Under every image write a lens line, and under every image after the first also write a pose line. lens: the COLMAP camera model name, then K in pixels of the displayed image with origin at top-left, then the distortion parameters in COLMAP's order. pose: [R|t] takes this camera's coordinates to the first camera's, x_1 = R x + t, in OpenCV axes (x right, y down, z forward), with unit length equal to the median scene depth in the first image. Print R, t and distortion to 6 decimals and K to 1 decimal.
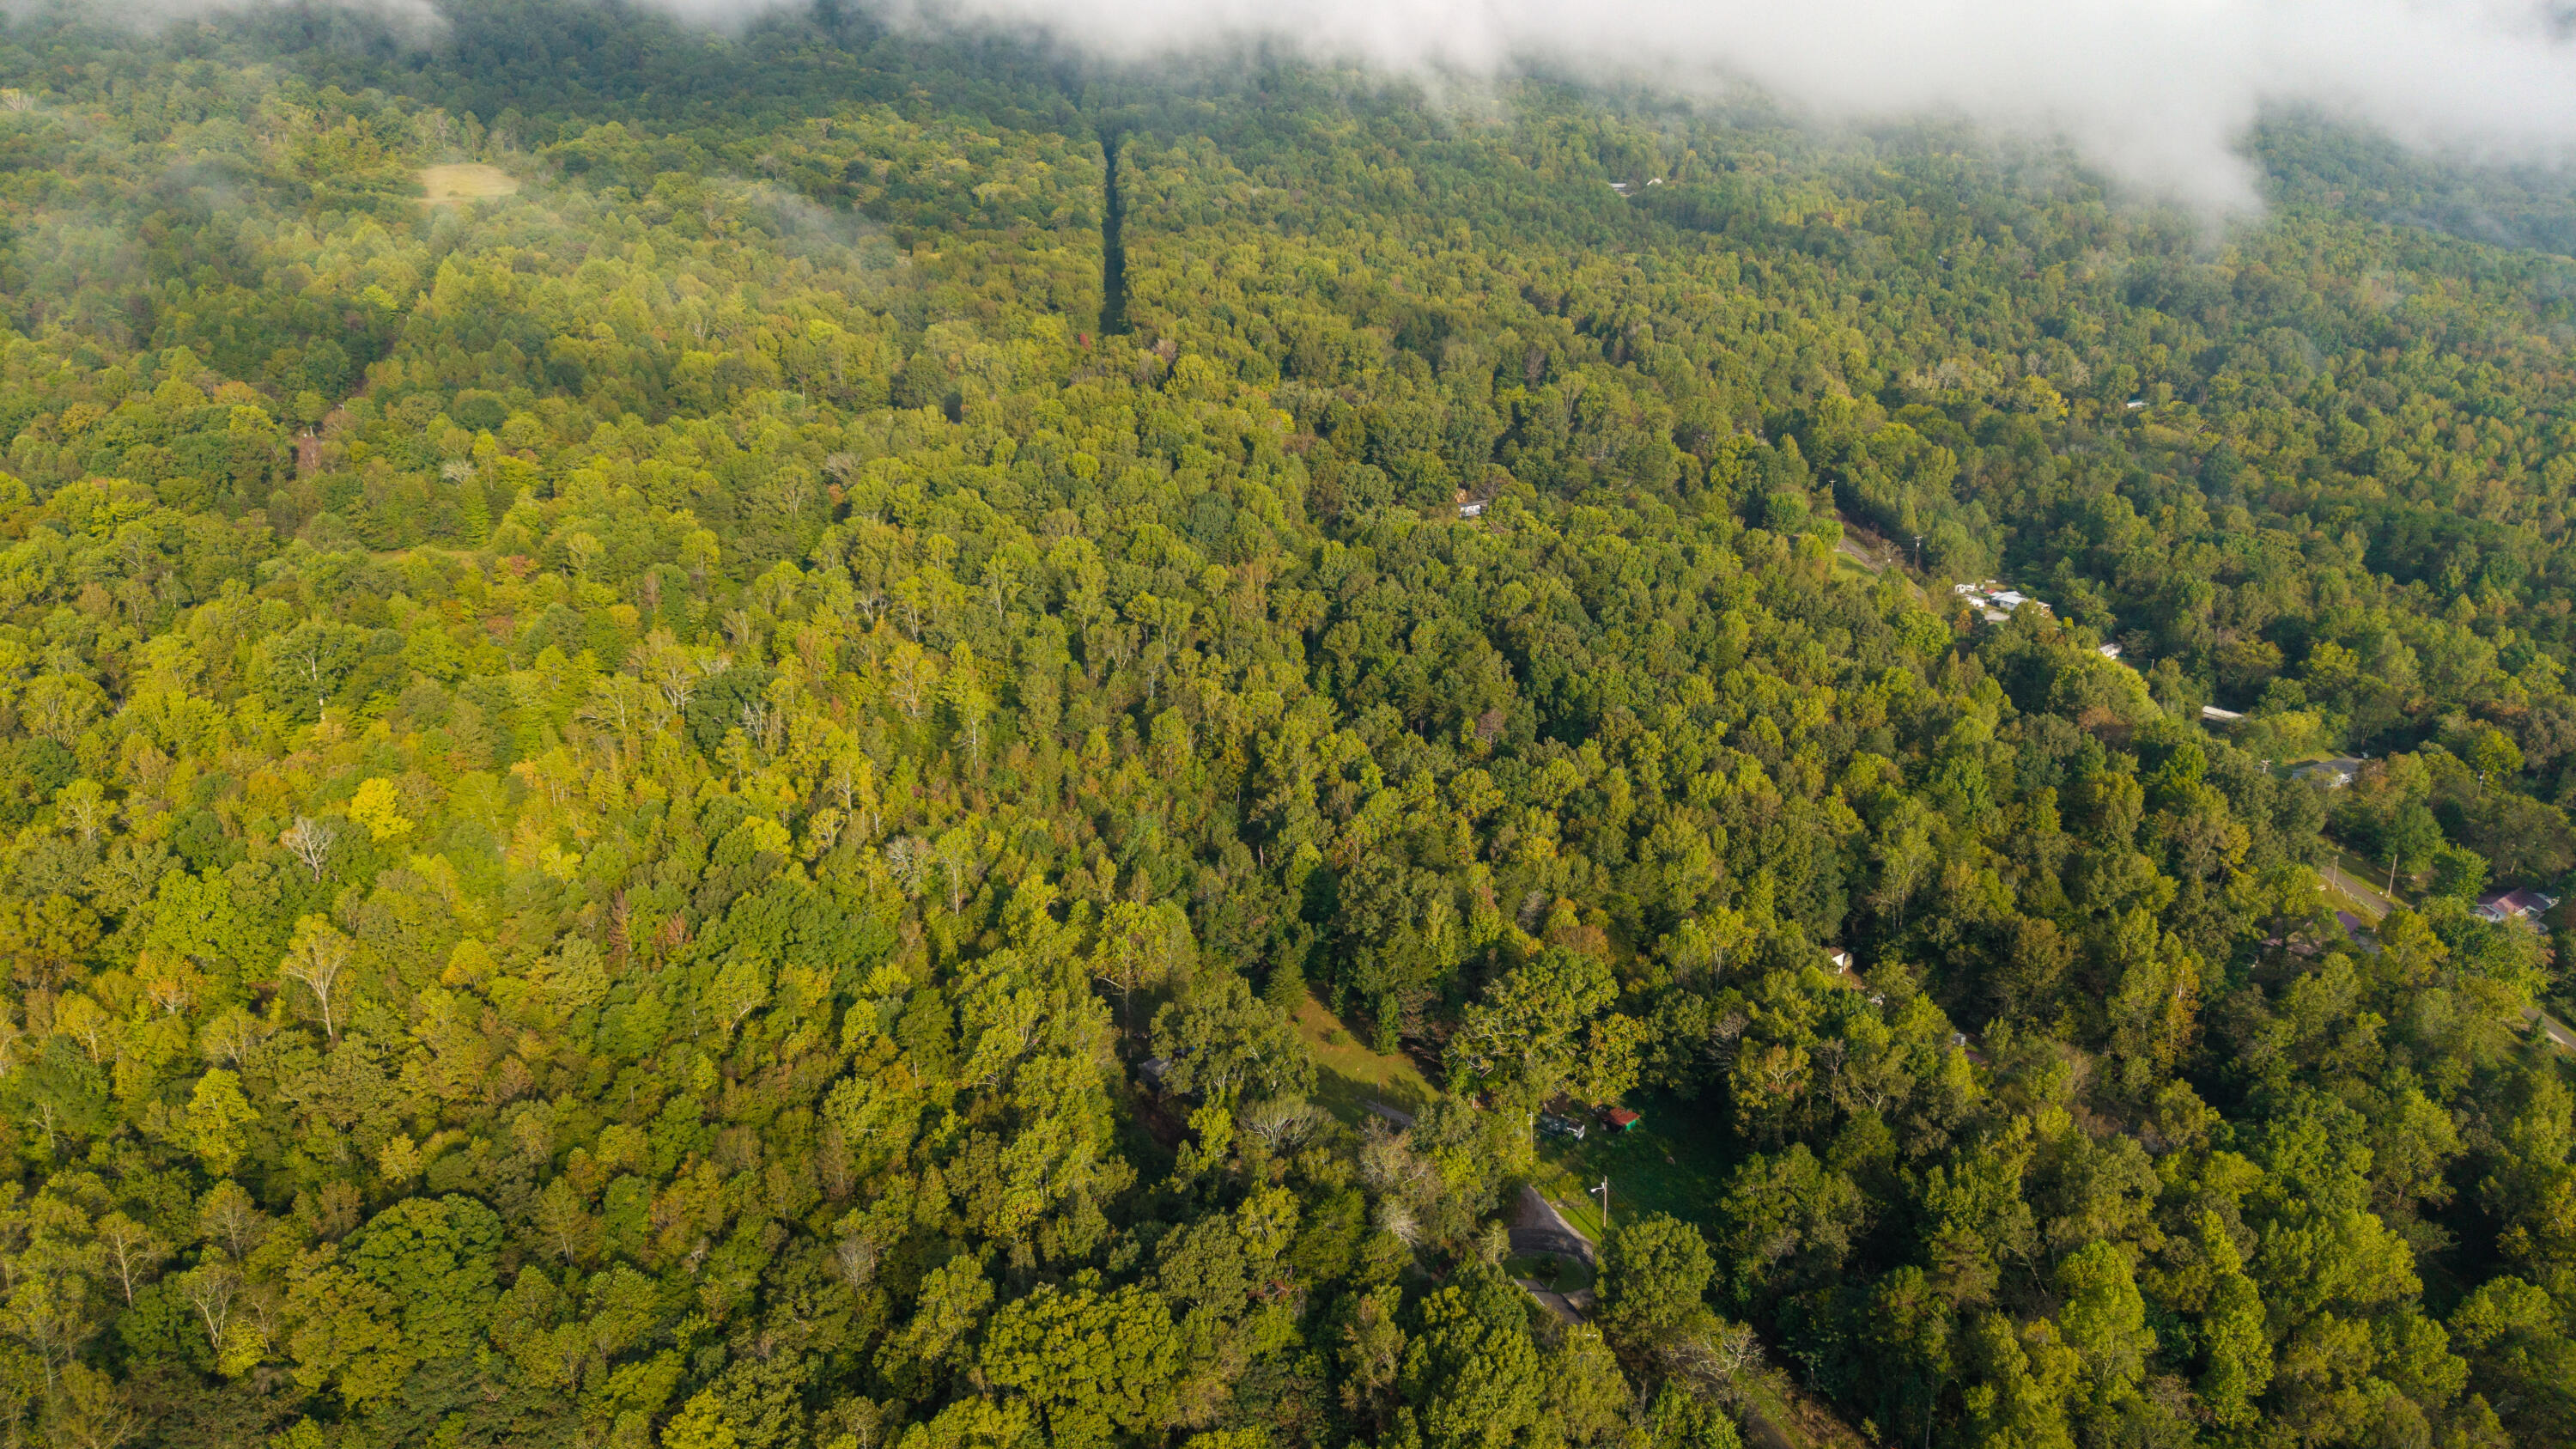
lens RADIAL K [[1694.9, 0, 1288.0], [0, 1694.9, 724.5], [0, 0, 1]] dist [0.046311, -0.046665]
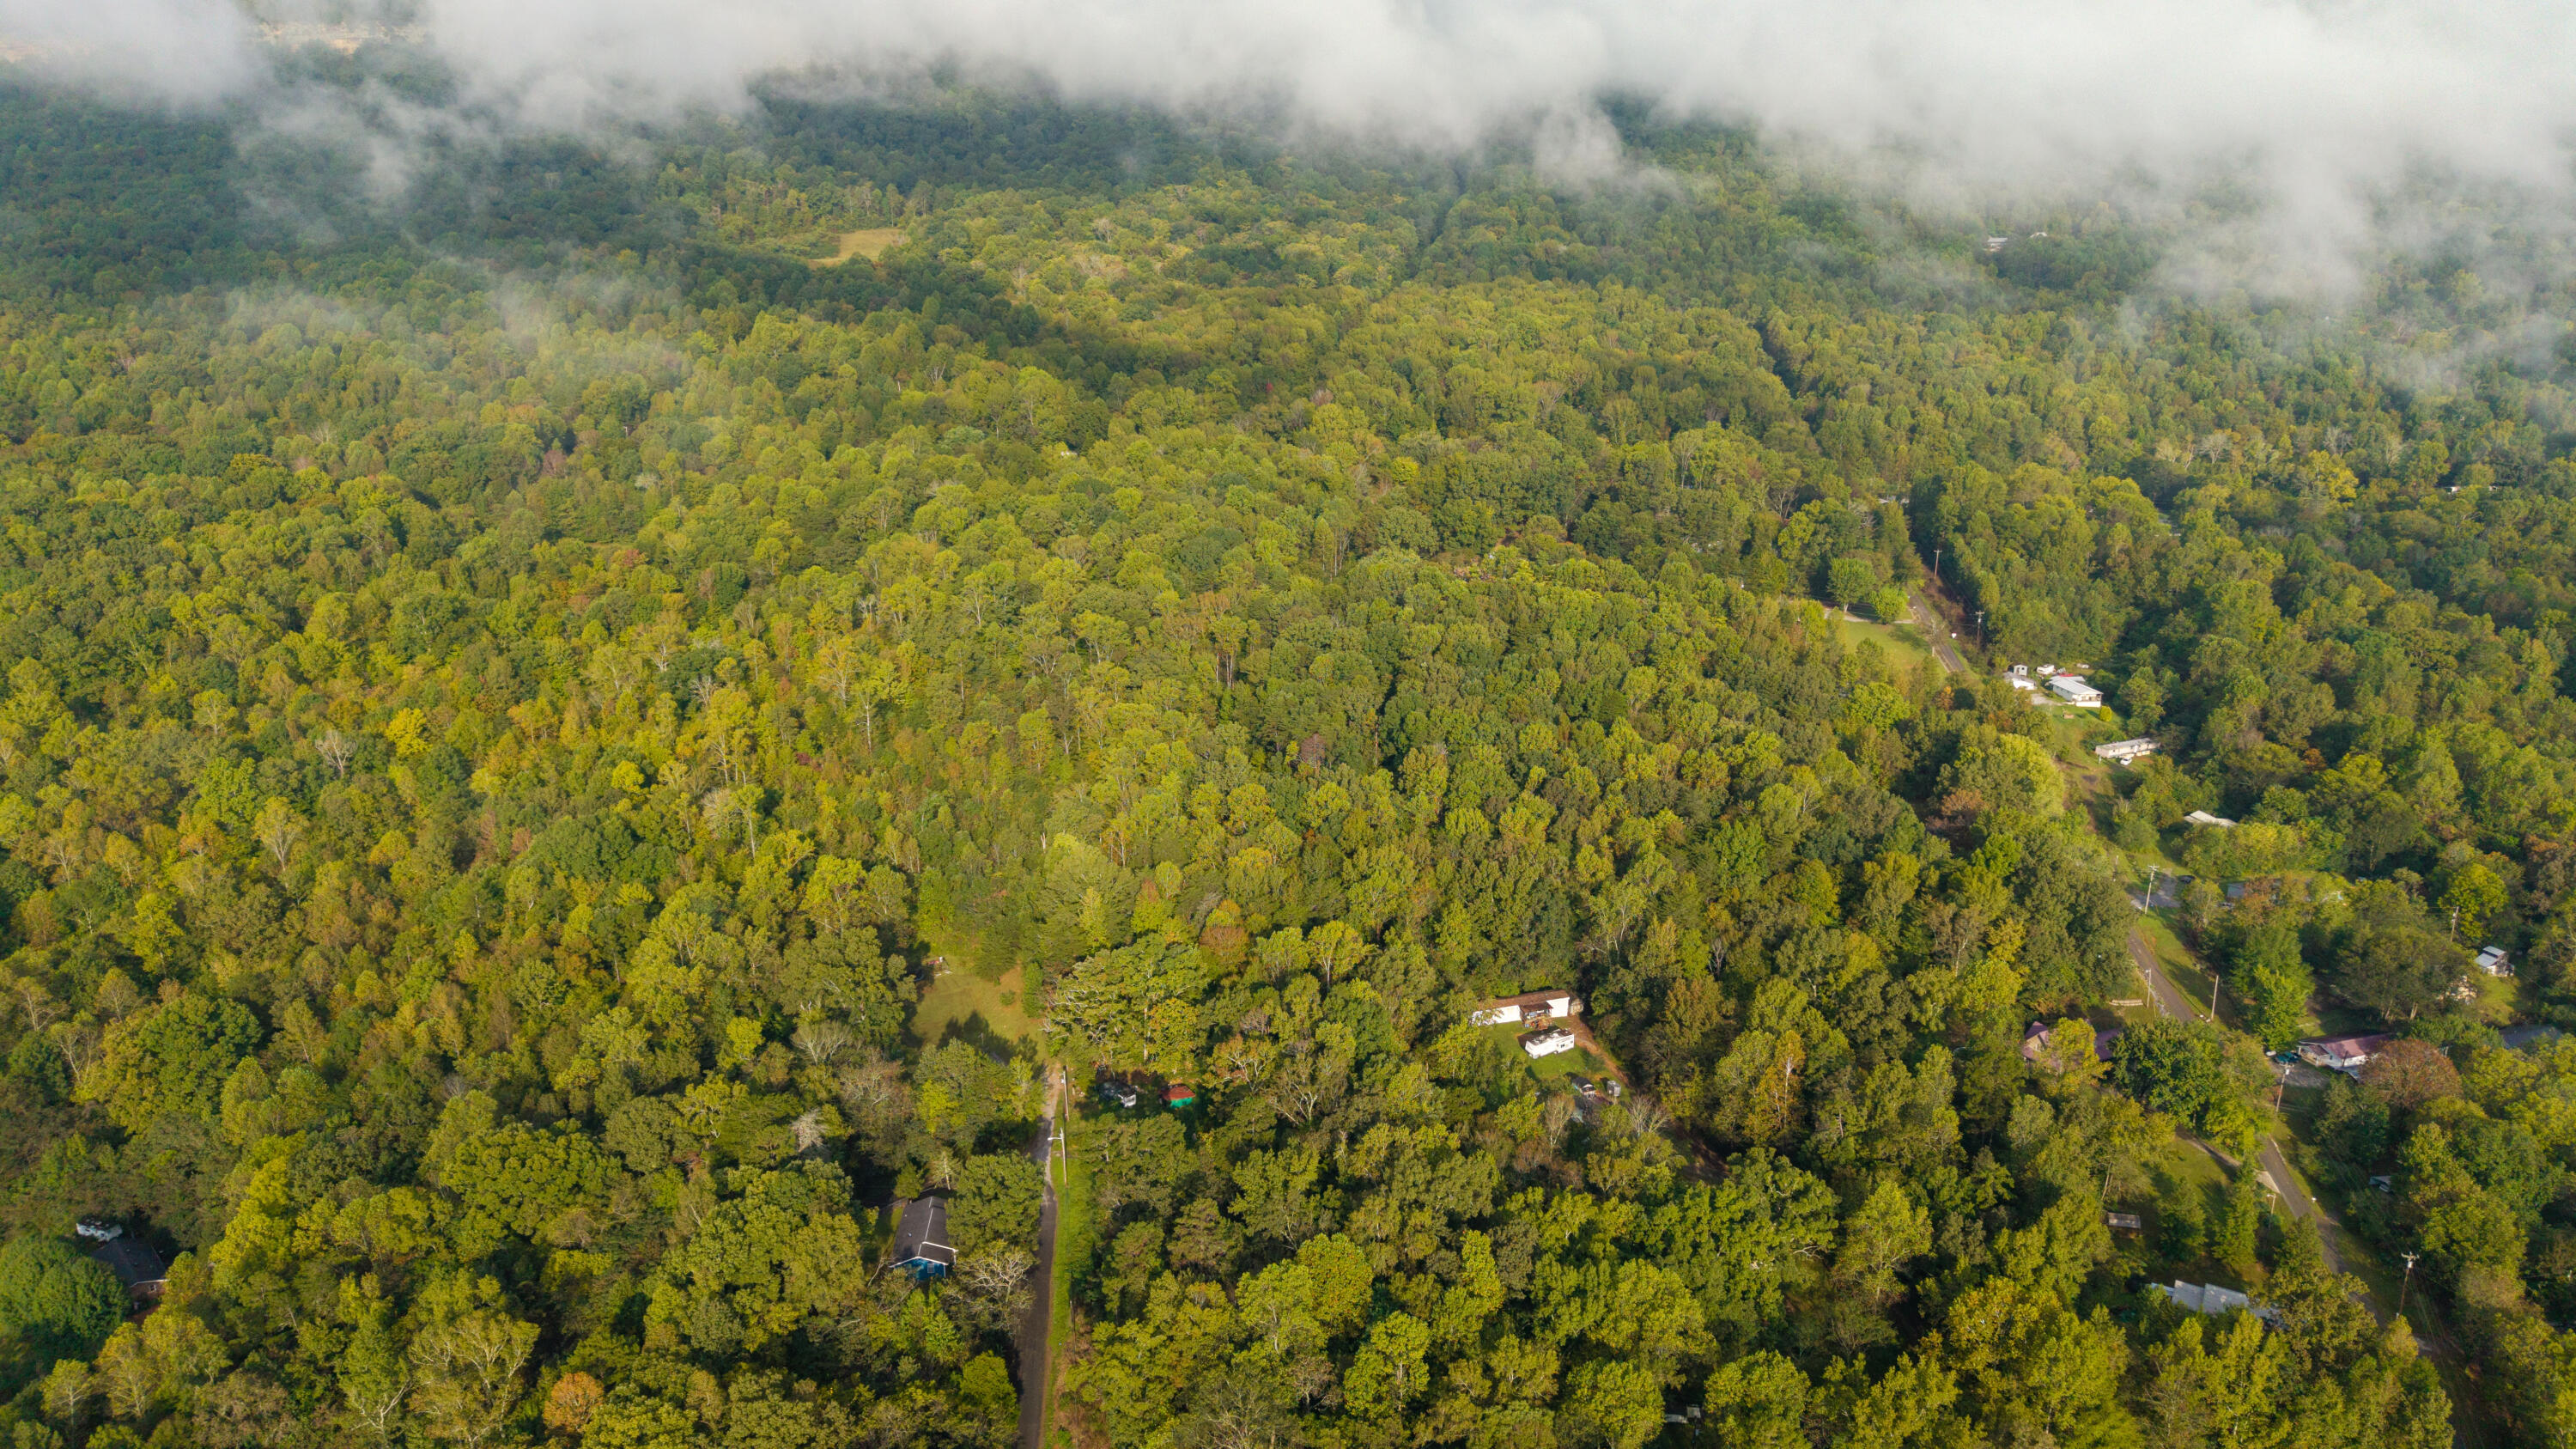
lens RADIAL K [[1694.9, 0, 1288.0], [0, 1694.9, 724.5], [0, 0, 1]] dist [0.046311, -0.046665]
pose [[0.948156, 0.083051, -0.306763, 0.306785], [-0.091538, 0.995712, -0.013357, 0.000080], [0.304338, 0.040745, 0.951692, -0.017976]]
